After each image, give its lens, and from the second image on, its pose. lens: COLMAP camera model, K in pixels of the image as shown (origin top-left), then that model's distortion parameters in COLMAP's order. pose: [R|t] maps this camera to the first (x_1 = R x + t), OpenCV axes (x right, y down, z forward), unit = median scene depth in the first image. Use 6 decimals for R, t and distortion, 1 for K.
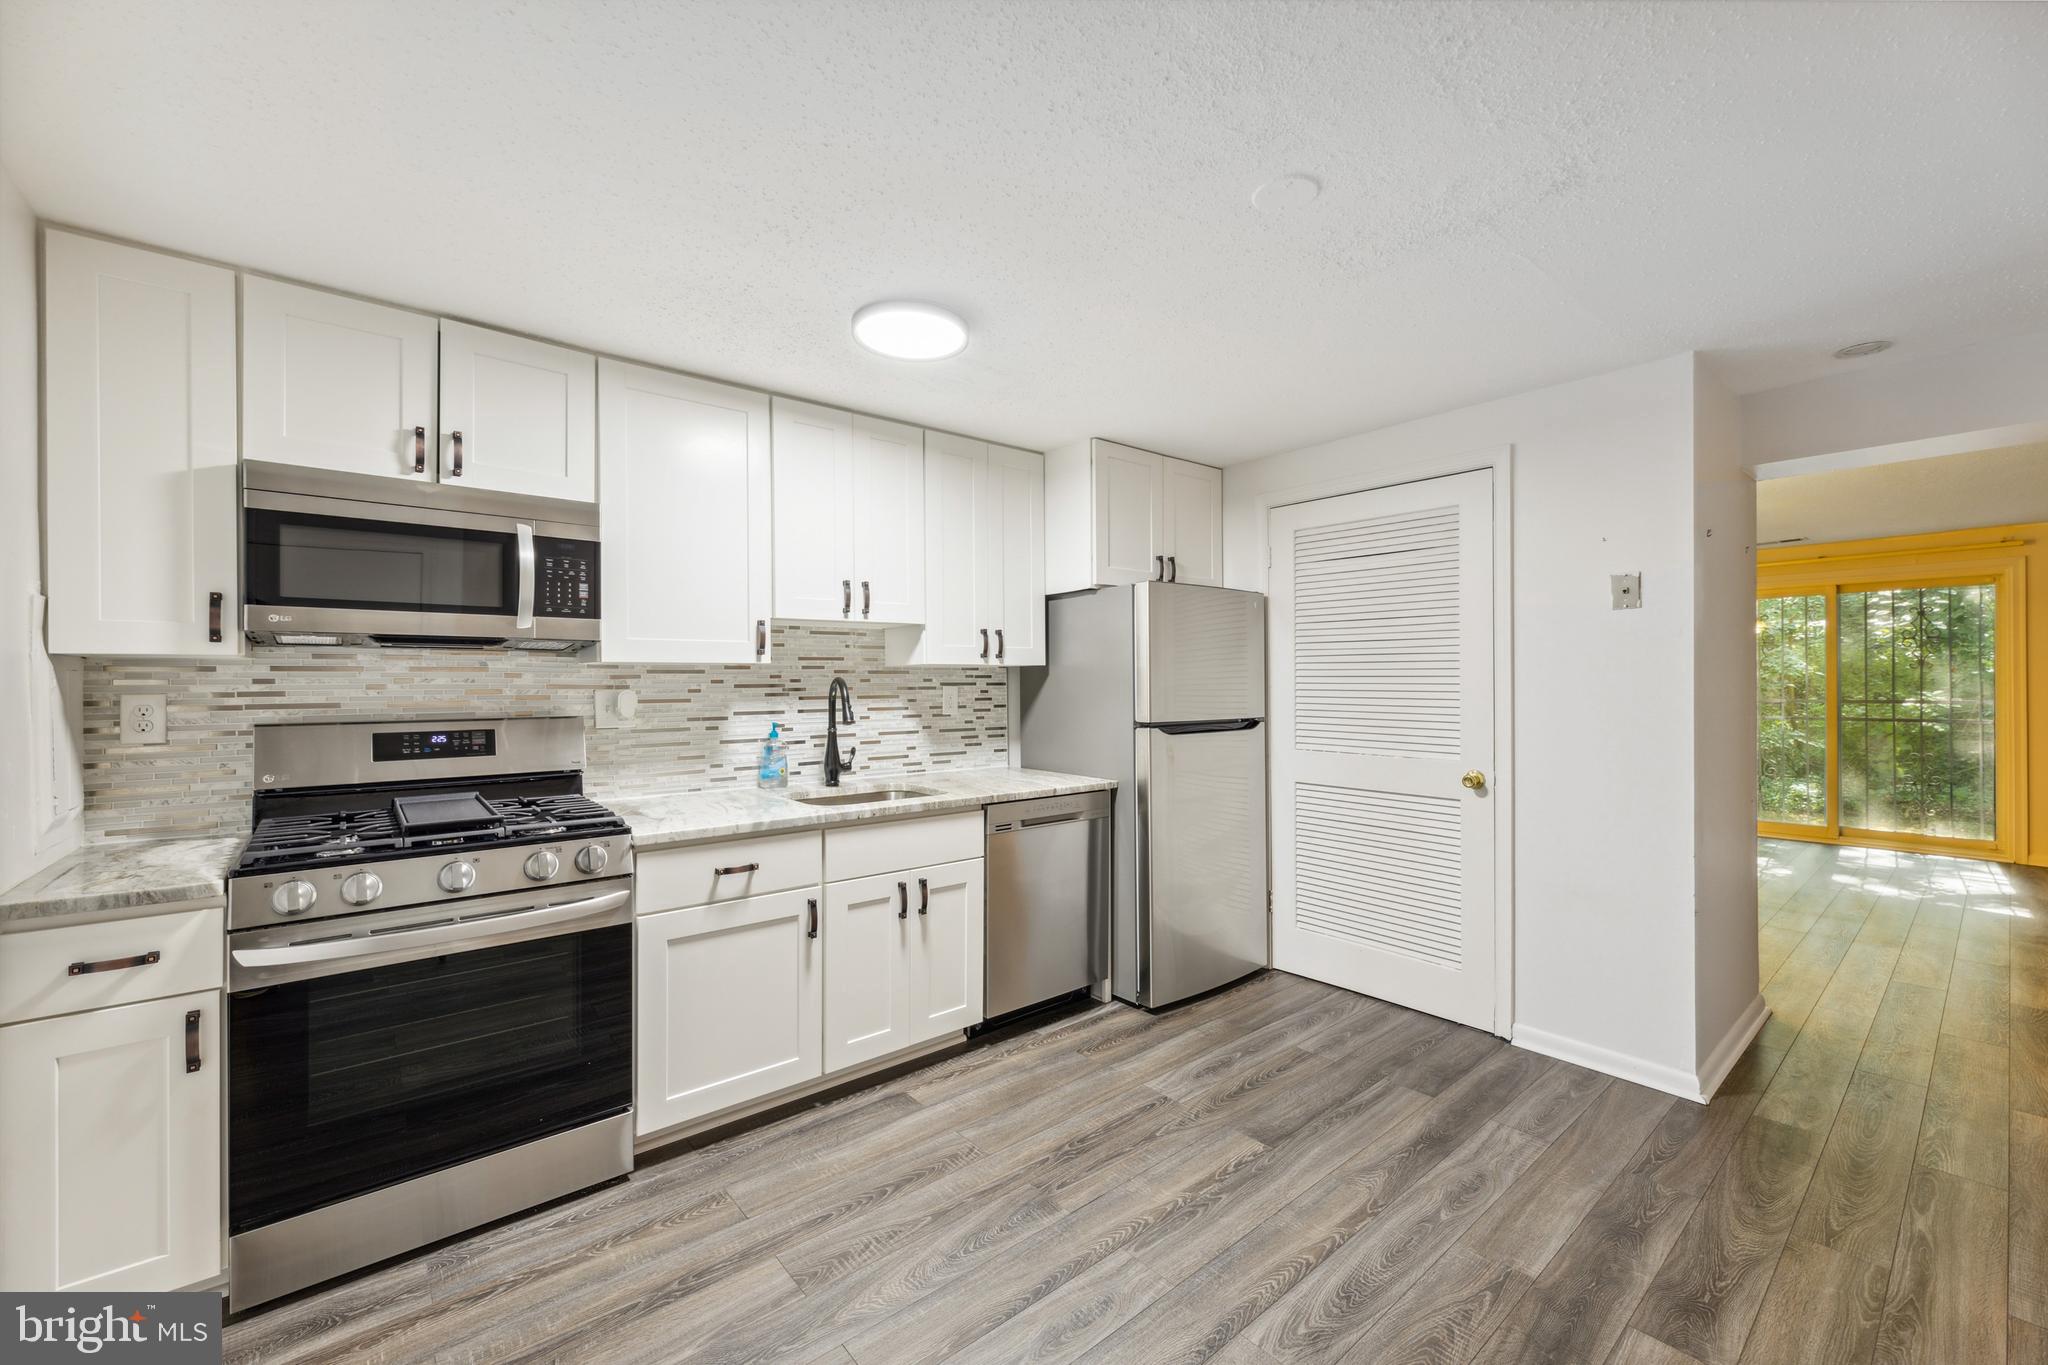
lens RADIAL K [[827.3, 0, 1021.5], [0, 827.3, 679.1], [0, 0, 1]] dist [0.001204, 0.000063]
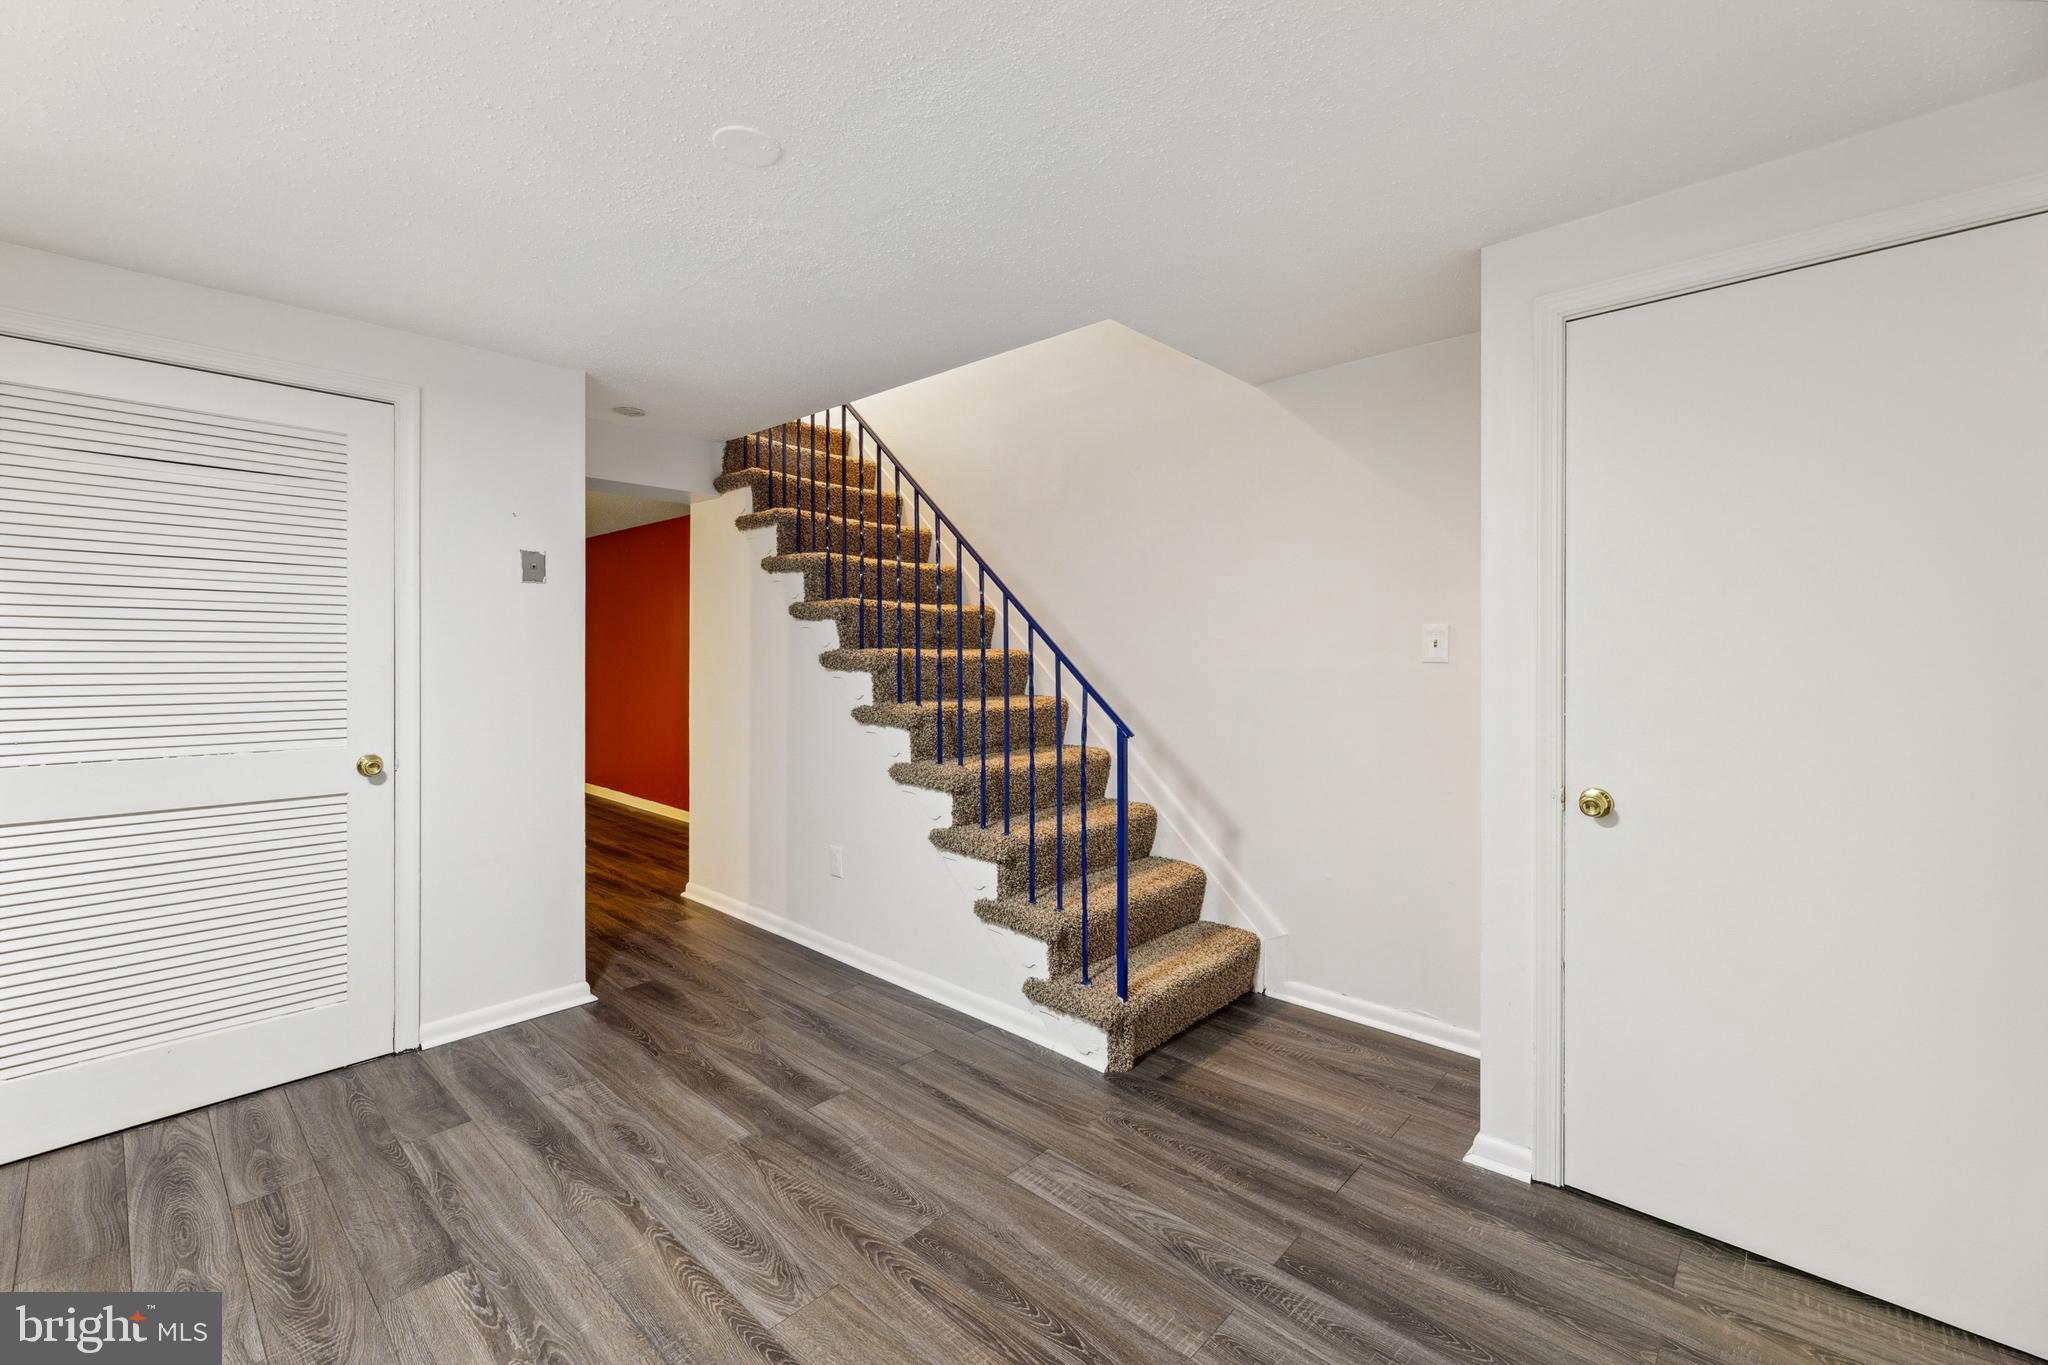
lens RADIAL K [[847.7, 0, 1023.0], [0, 847.7, 652.7], [0, 0, 1]] dist [0.000244, 0.000041]
pose [[-0.133068, 0.002308, 0.991104, -0.496345], [-0.000850, 0.999997, -0.002443, 0.009265], [-0.991106, -0.001167, -0.133066, 0.561680]]
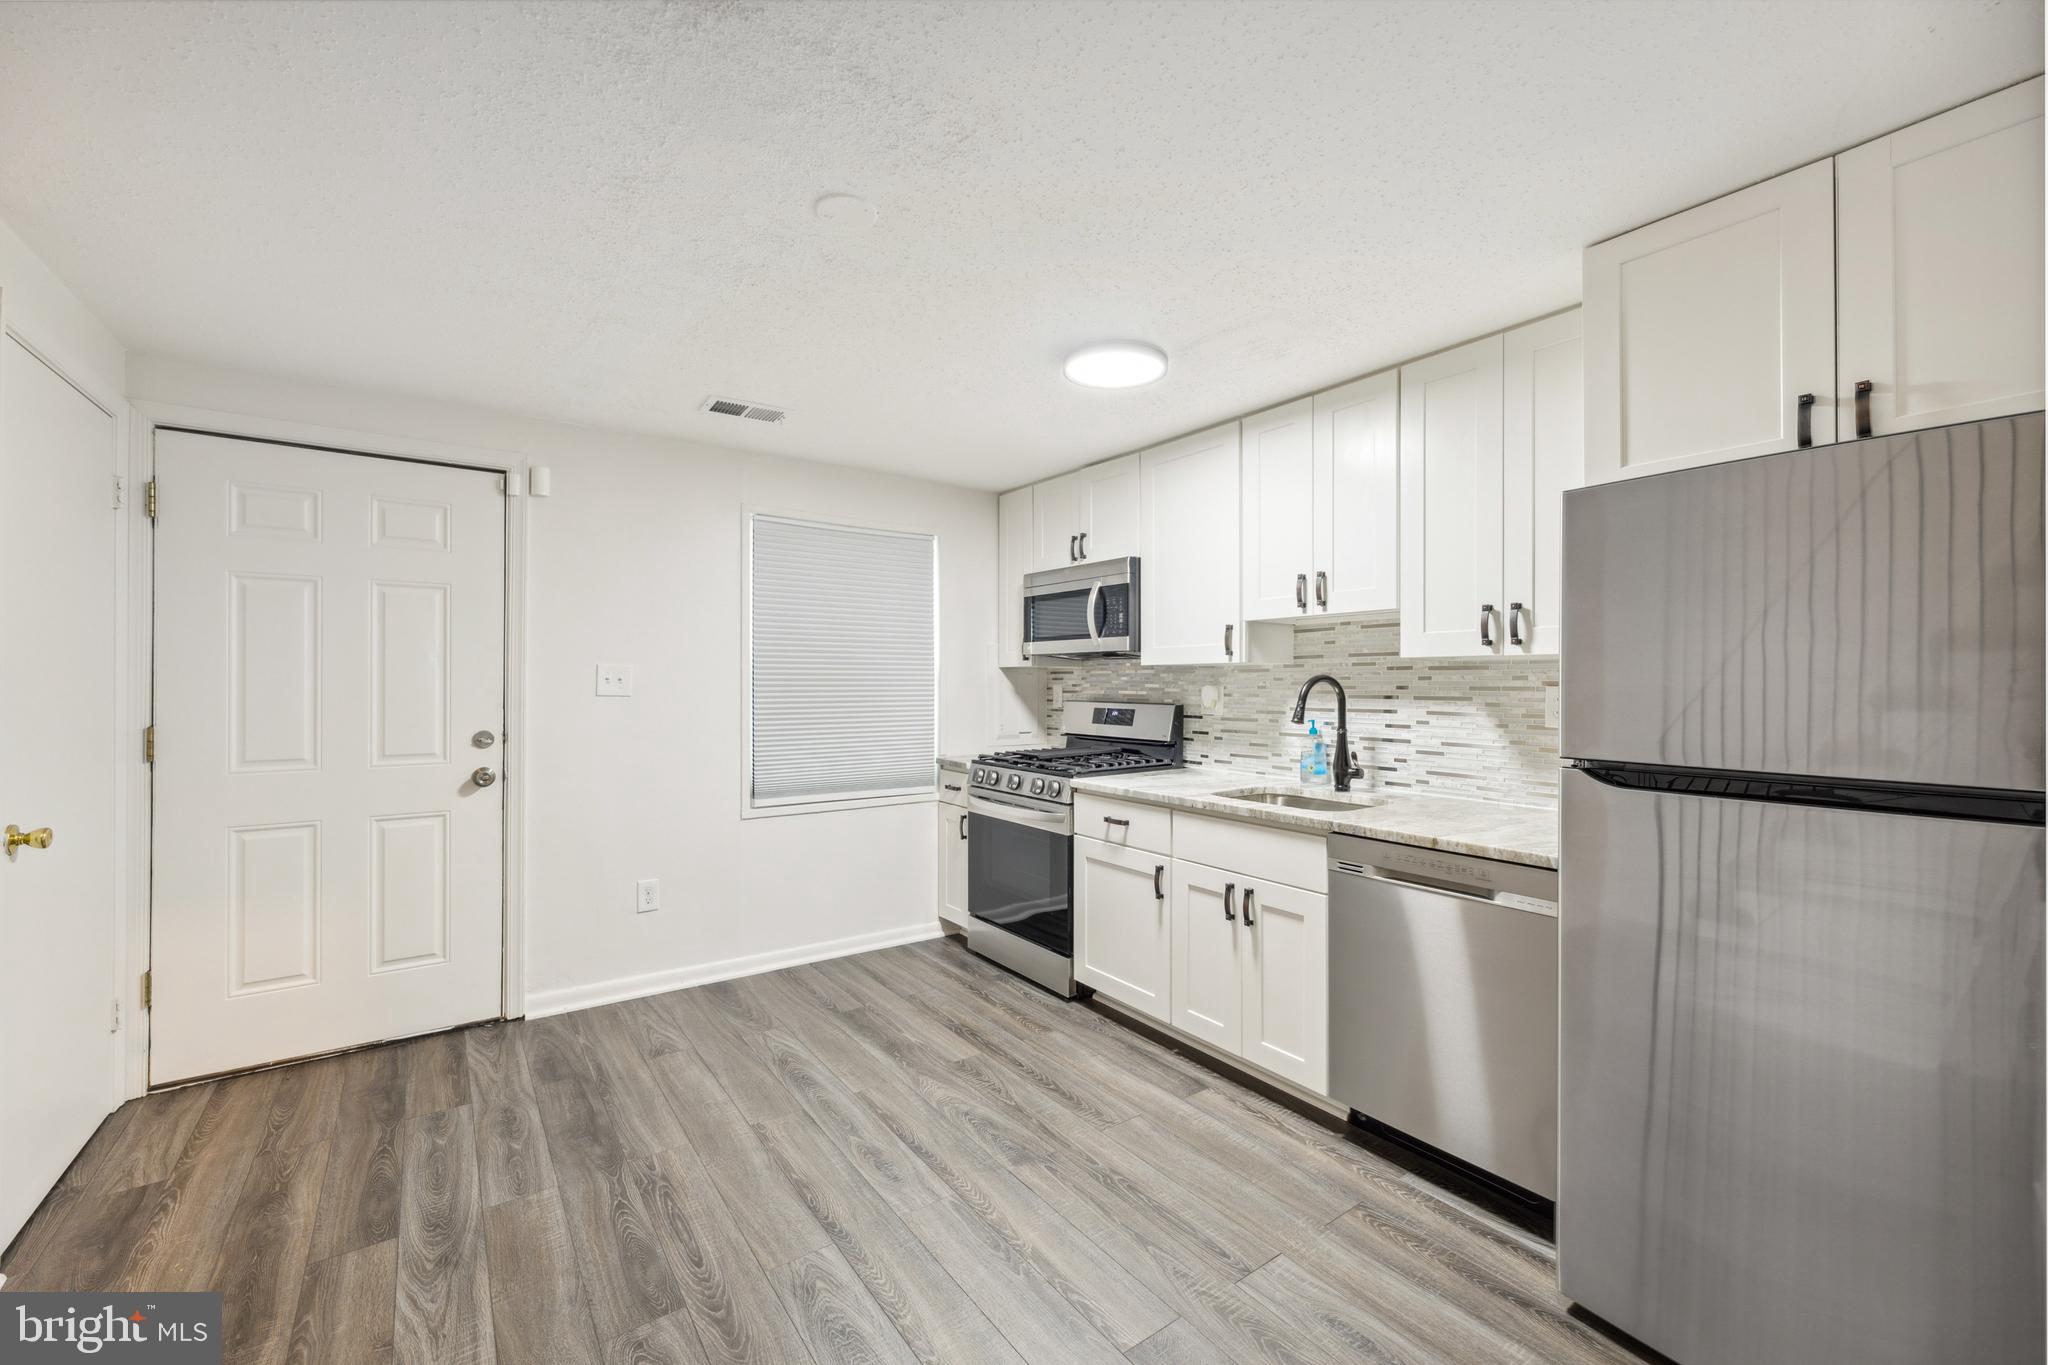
lens RADIAL K [[827.3, 0, 1021.5], [0, 827.3, 679.1], [0, 0, 1]] dist [0.001204, 0.000063]
pose [[-0.075784, 0.000230, -0.997124, 0.931124], [0.000331, 1.000000, 0.000205, 0.003004], [0.997124, -0.000314, -0.075784, 0.901256]]
